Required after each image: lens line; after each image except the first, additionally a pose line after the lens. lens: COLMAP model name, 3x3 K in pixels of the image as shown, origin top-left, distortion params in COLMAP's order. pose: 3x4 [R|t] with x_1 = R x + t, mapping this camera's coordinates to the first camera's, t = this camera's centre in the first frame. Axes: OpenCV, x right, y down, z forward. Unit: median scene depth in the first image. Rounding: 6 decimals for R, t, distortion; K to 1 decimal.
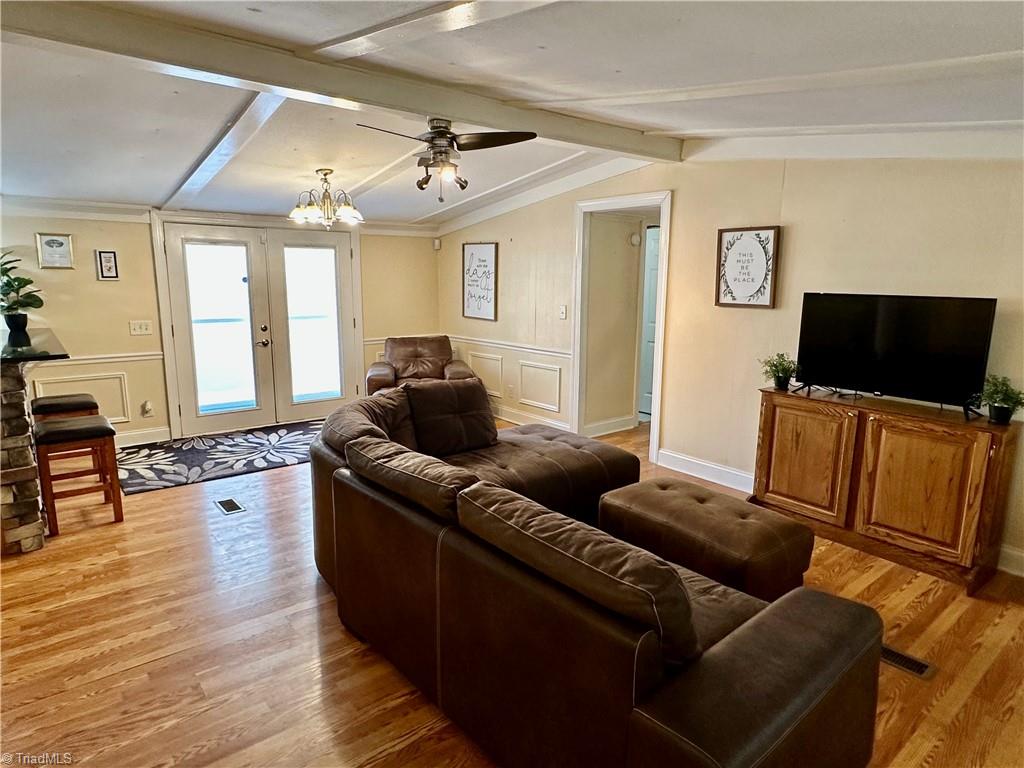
lens RADIAL K [[610.6, 0, 513.8], [0, 610.6, 387.4], [0, 0, 1]] dist [-0.010075, 0.001210]
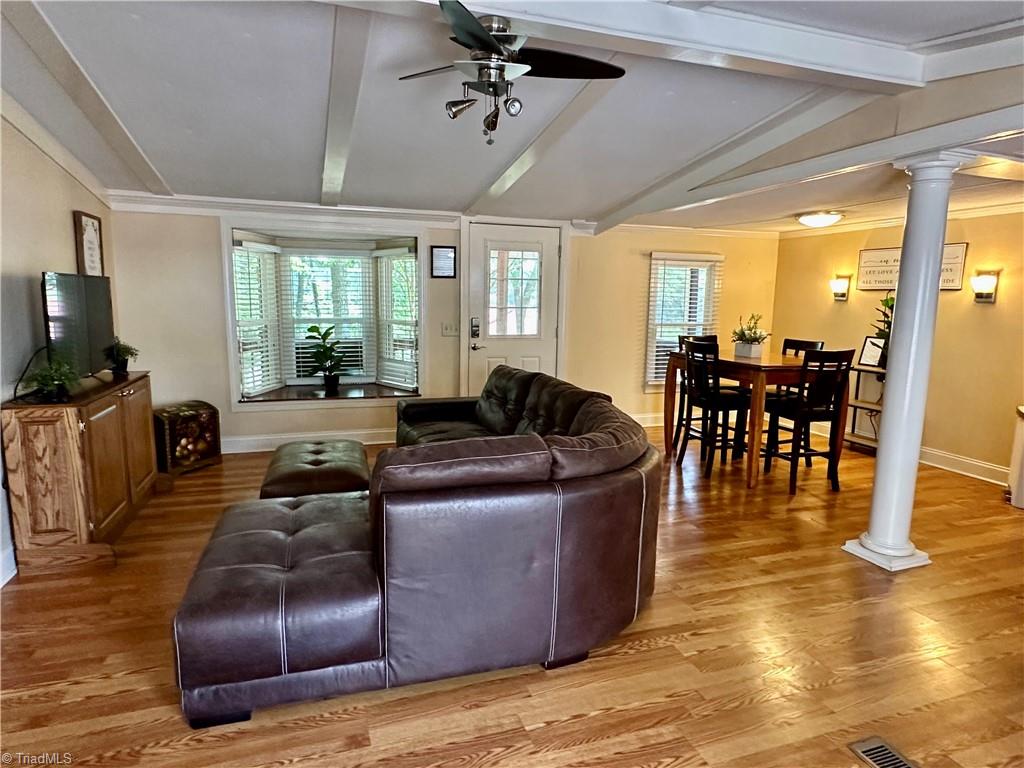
lens RADIAL K [[610.6, 0, 518.7], [0, 610.6, 391.1], [0, 0, 1]] dist [-0.010075, 0.001210]
pose [[-0.936014, -0.081683, 0.342352, -0.316613], [0.036661, 0.944779, 0.325651, -0.208476], [-0.350047, 0.317365, -0.881332, 1.305512]]
